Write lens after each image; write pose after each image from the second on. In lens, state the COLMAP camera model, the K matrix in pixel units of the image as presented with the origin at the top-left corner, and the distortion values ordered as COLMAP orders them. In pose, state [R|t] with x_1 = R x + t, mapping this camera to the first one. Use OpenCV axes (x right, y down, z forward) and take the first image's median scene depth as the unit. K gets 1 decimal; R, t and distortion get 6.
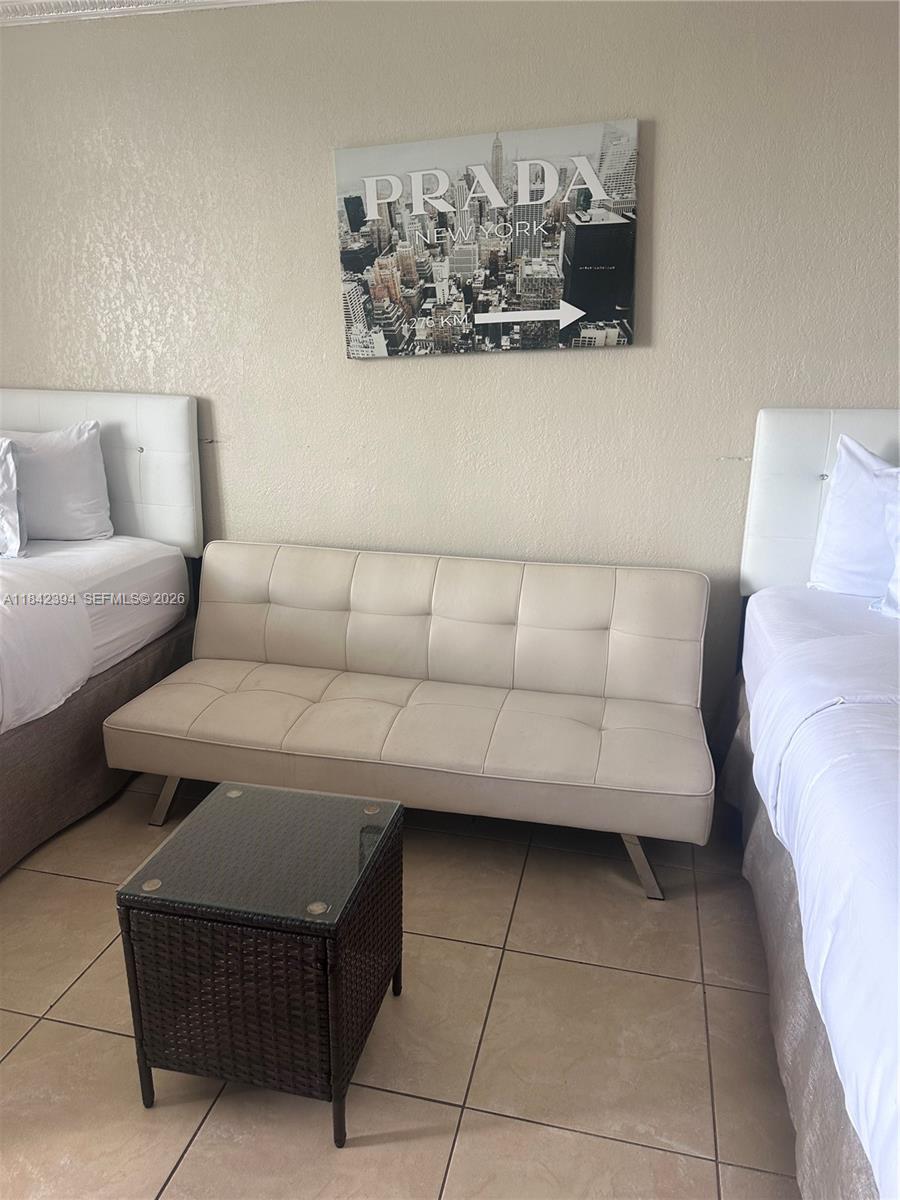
lens RADIAL K [[802.8, 0, 446.5], [0, 802.8, 606.8], [0, 0, 1]] dist [0.019247, -0.022836]
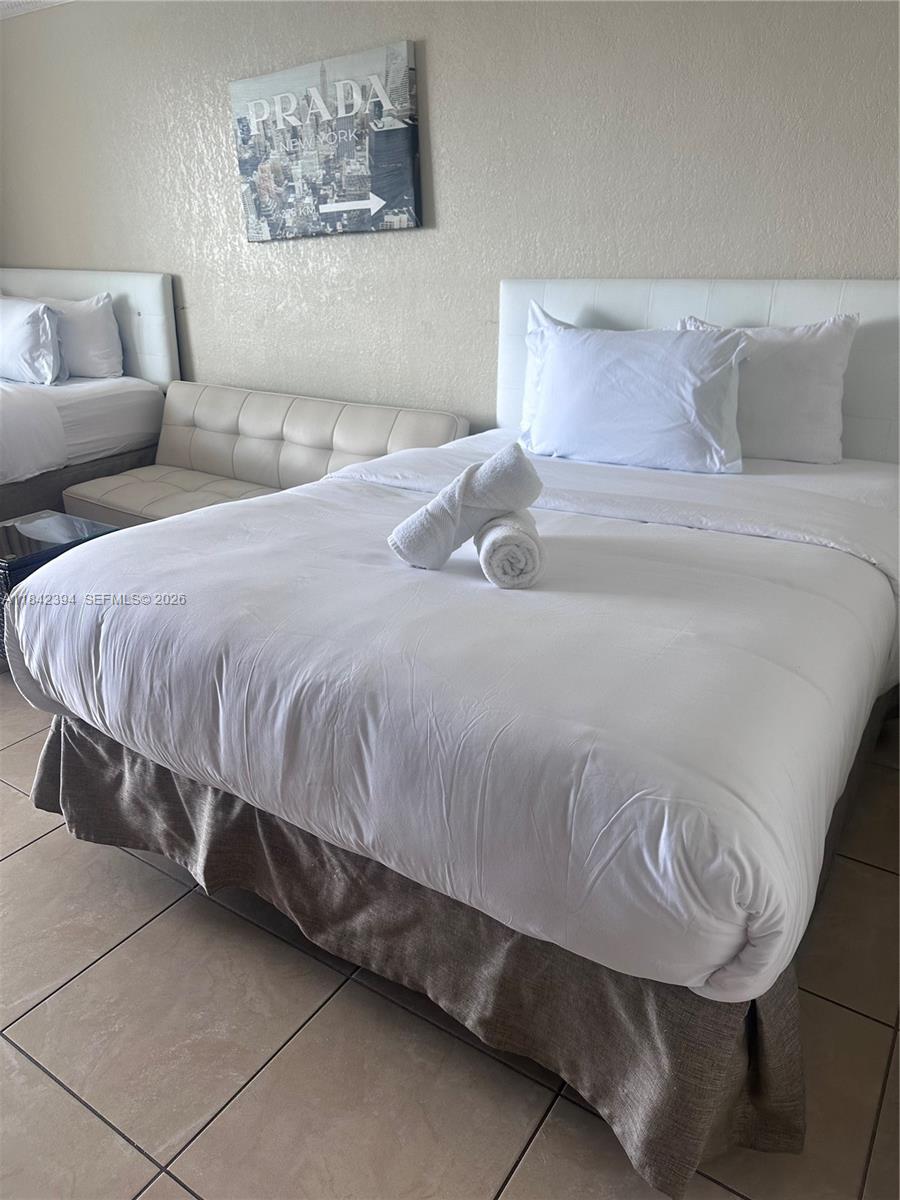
lens RADIAL K [[857.0, 0, 445.0], [0, 857.0, 591.6], [0, 0, 1]] dist [0.050449, -0.073387]
pose [[0.929117, 0.117446, -0.350640, 0.787489], [-0.082863, 0.990235, 0.112108, 0.079359], [0.360383, -0.075107, 0.929776, -0.268170]]
